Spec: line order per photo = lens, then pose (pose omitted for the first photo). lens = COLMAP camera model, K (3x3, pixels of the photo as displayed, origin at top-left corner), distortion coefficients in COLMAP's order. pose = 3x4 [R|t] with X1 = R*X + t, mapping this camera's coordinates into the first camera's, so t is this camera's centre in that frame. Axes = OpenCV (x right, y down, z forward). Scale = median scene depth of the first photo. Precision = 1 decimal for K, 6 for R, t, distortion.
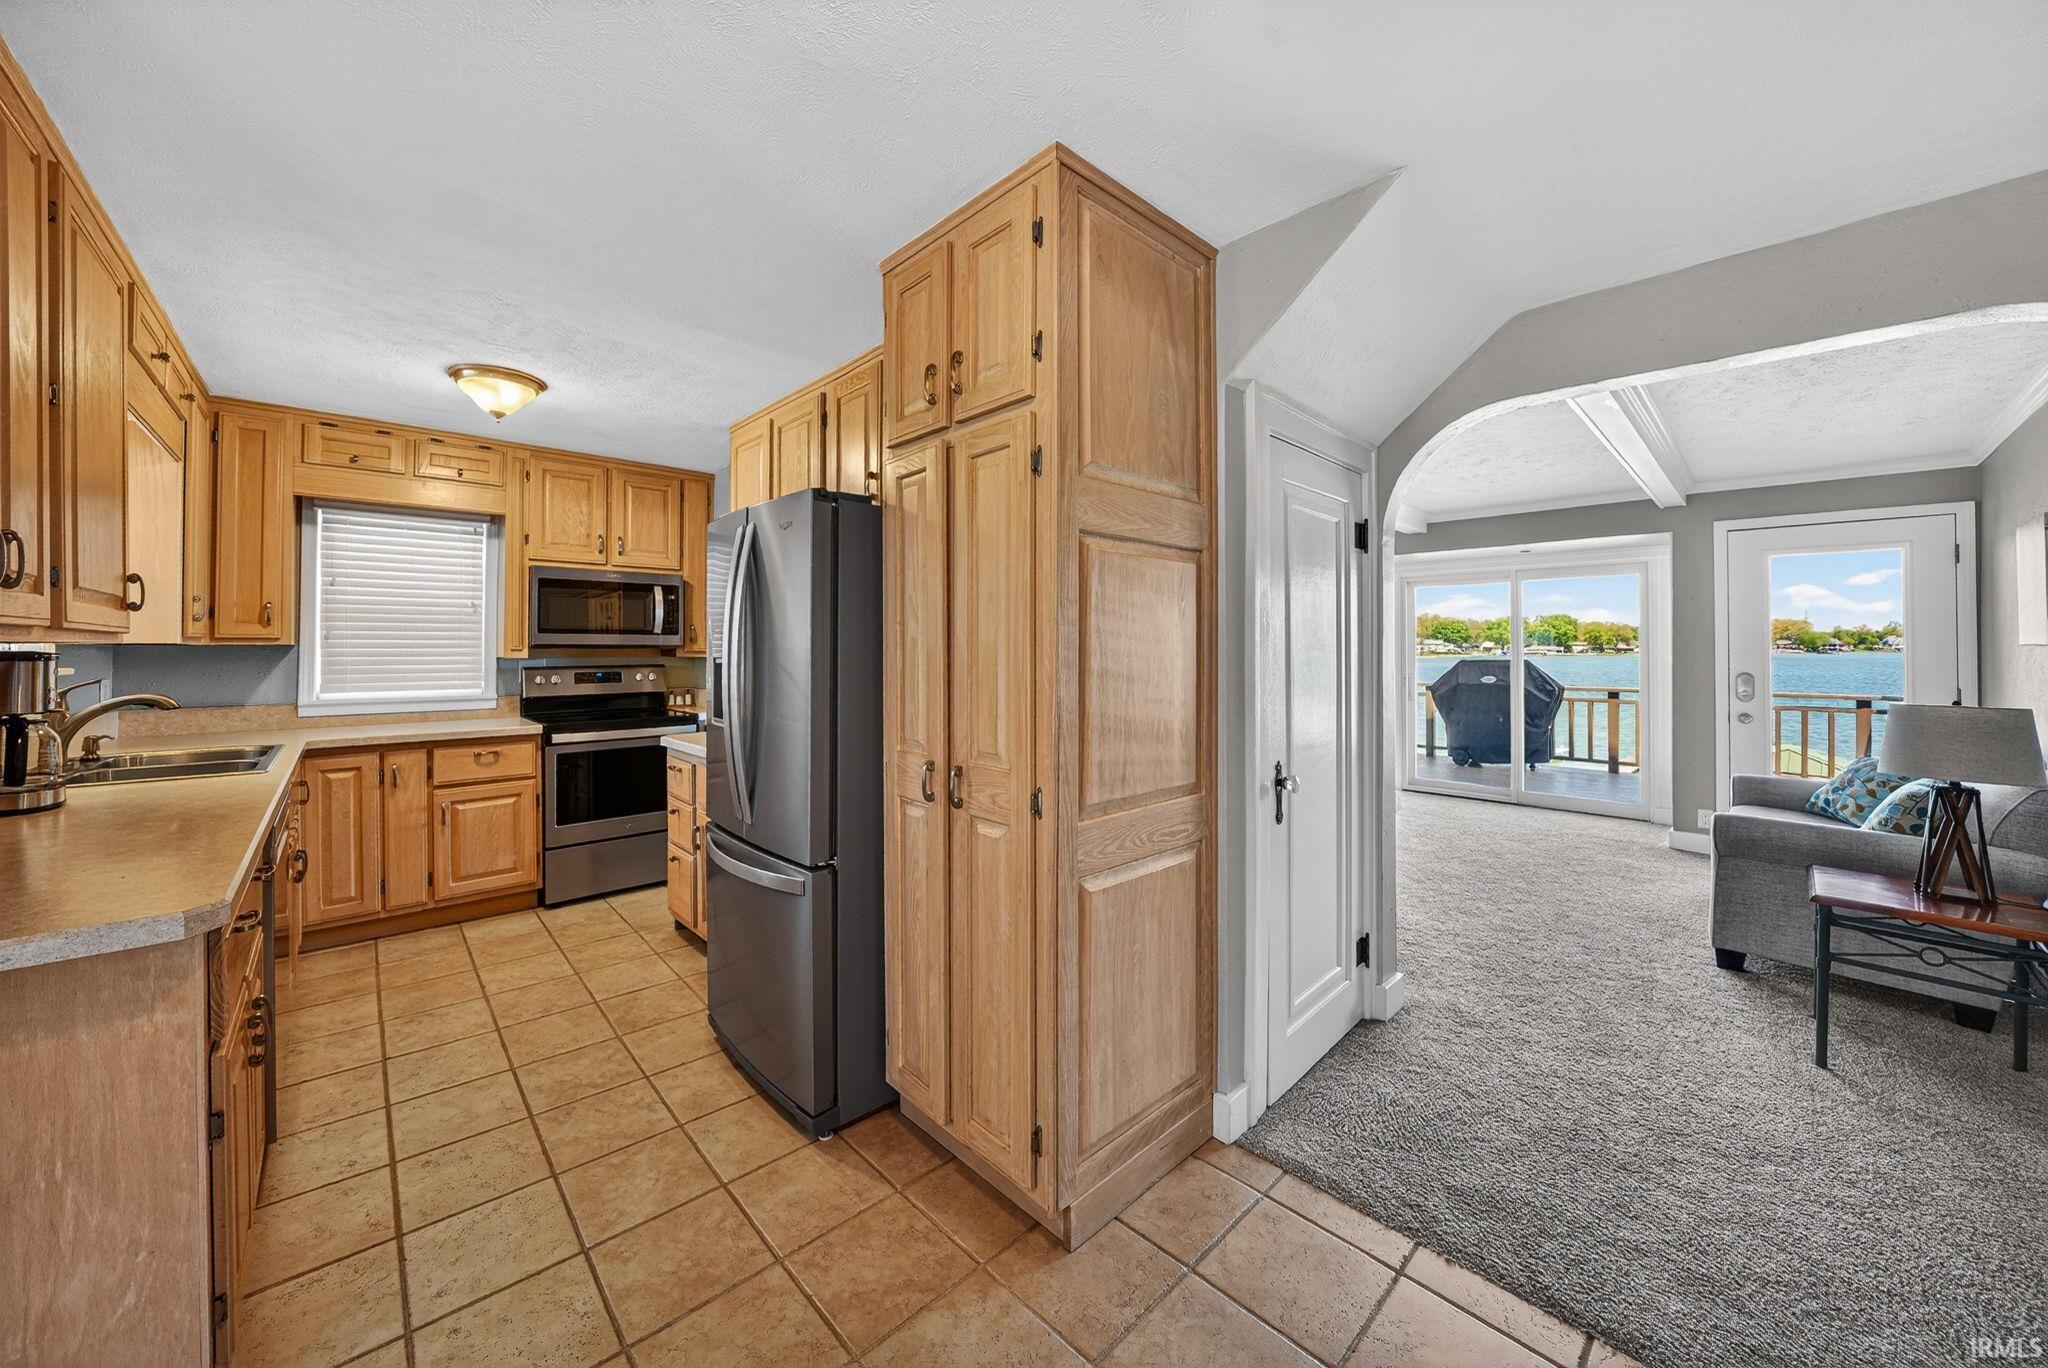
lens RADIAL K [[723.8, 0, 1025.7], [0, 723.8, 641.1], [0, 0, 1]] dist [-0.024275, 0.000077]
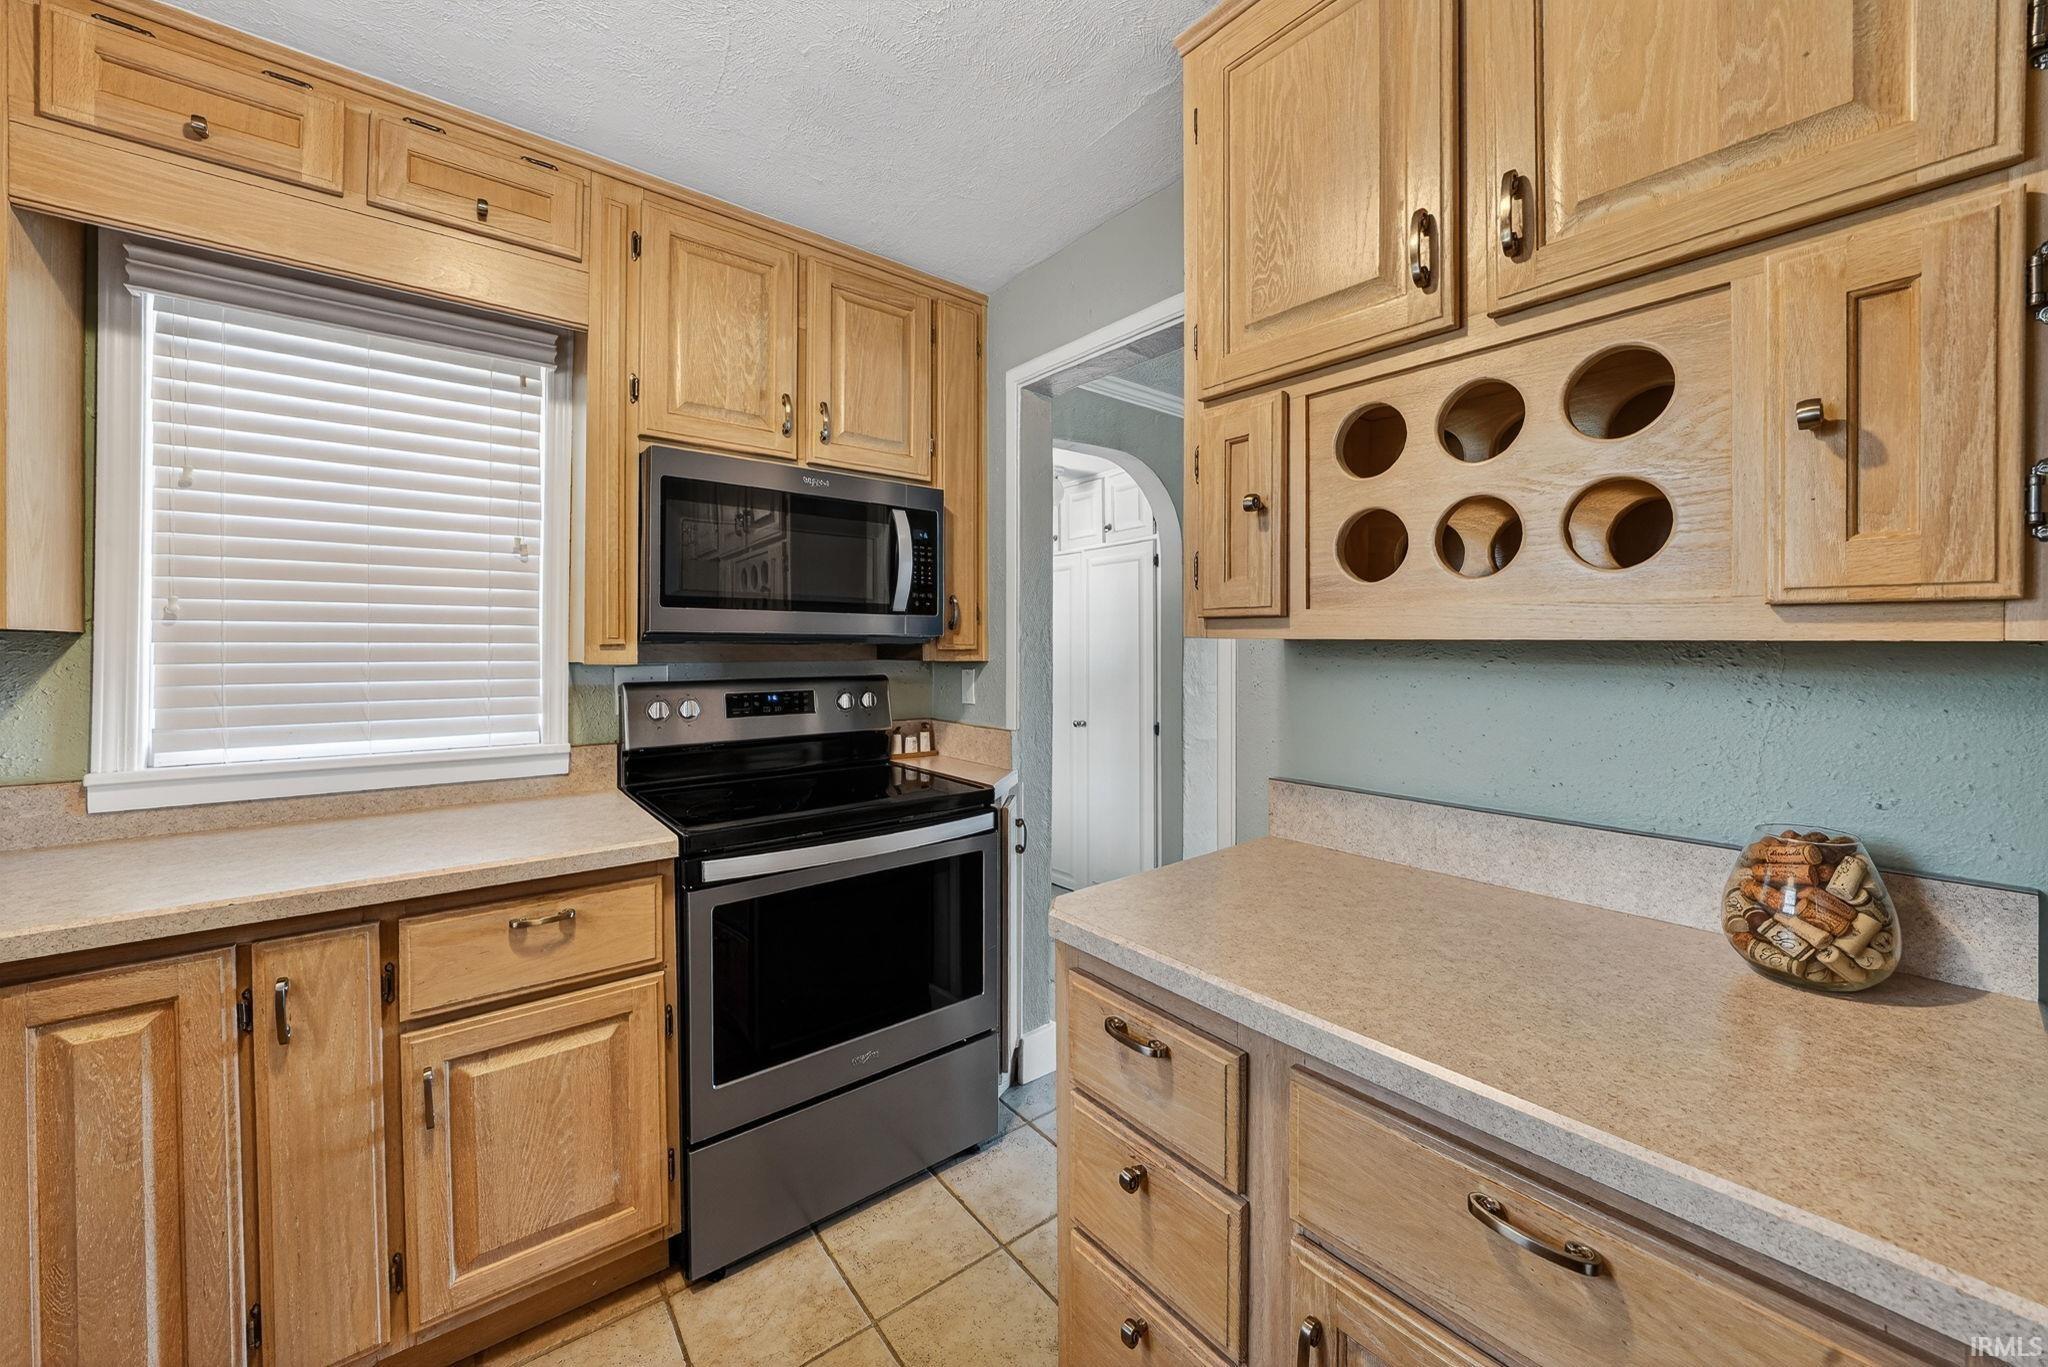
lens RADIAL K [[746.6, 0, 1041.7], [0, 746.6, 644.4], [0, 0, 1]] dist [-0.030567, 0.004437]
pose [[0.997321, 0.002536, -0.073107, -0.460912], [-0.001996, 0.999970, 0.007453, 0.008498], [0.073124, -0.007287, 0.997296, 0.628562]]
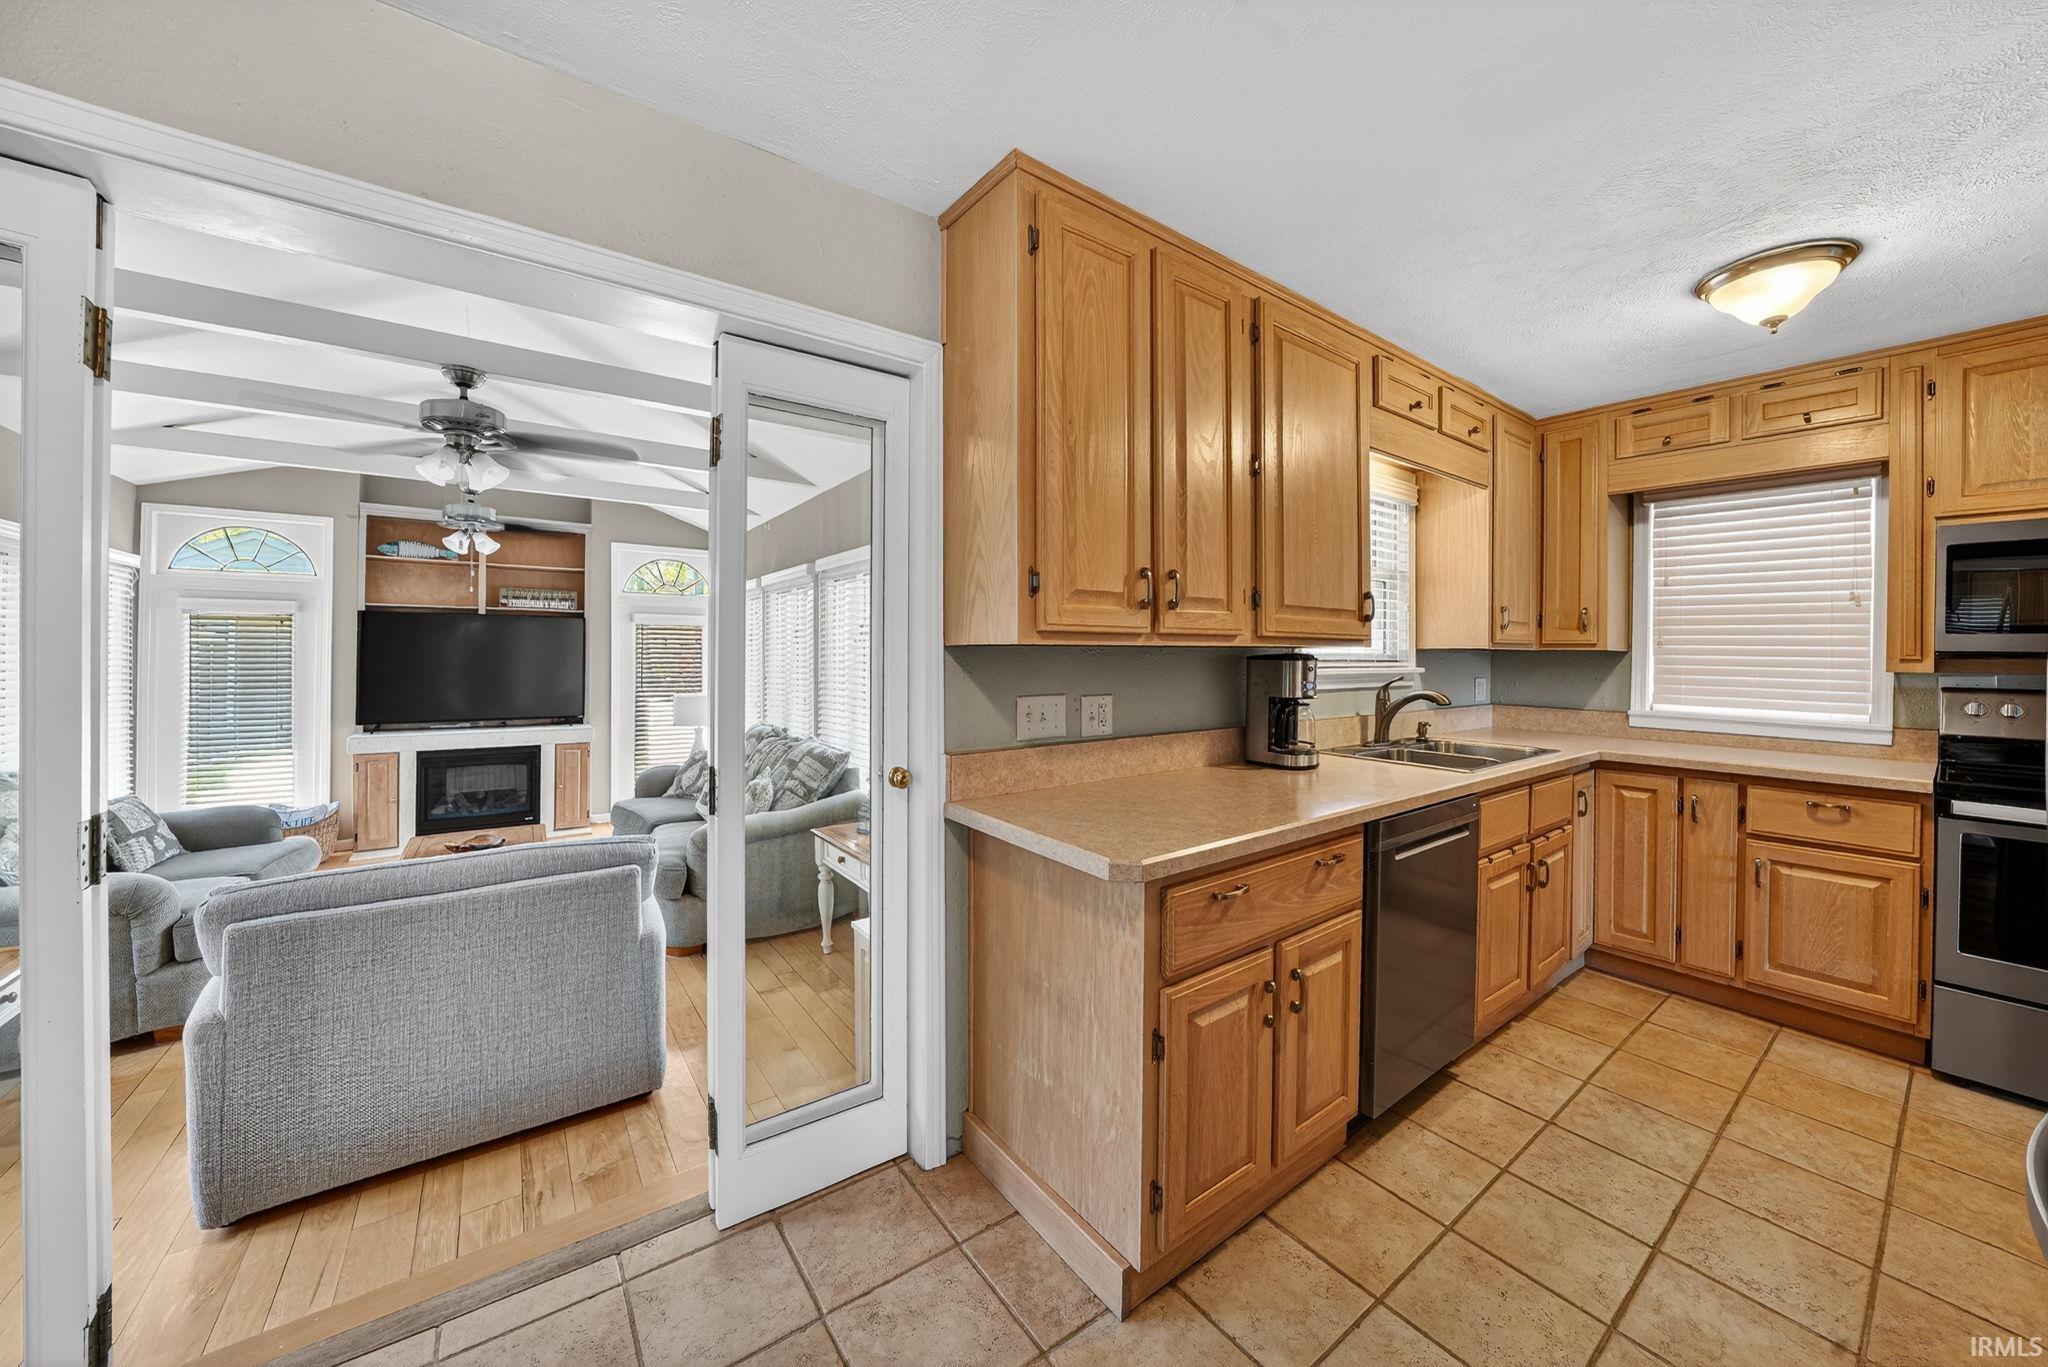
lens RADIAL K [[719.9, 0, 1013.2], [0, 719.9, 651.2], [0, 0, 1]] dist [-0.025504, 0.002294]
pose [[-0.133961, 0.003748, -0.990980, 0.030609], [-0.000005, 0.999993, 0.003783, 0.002125], [0.990987, 0.000512, -0.133960, 0.294706]]
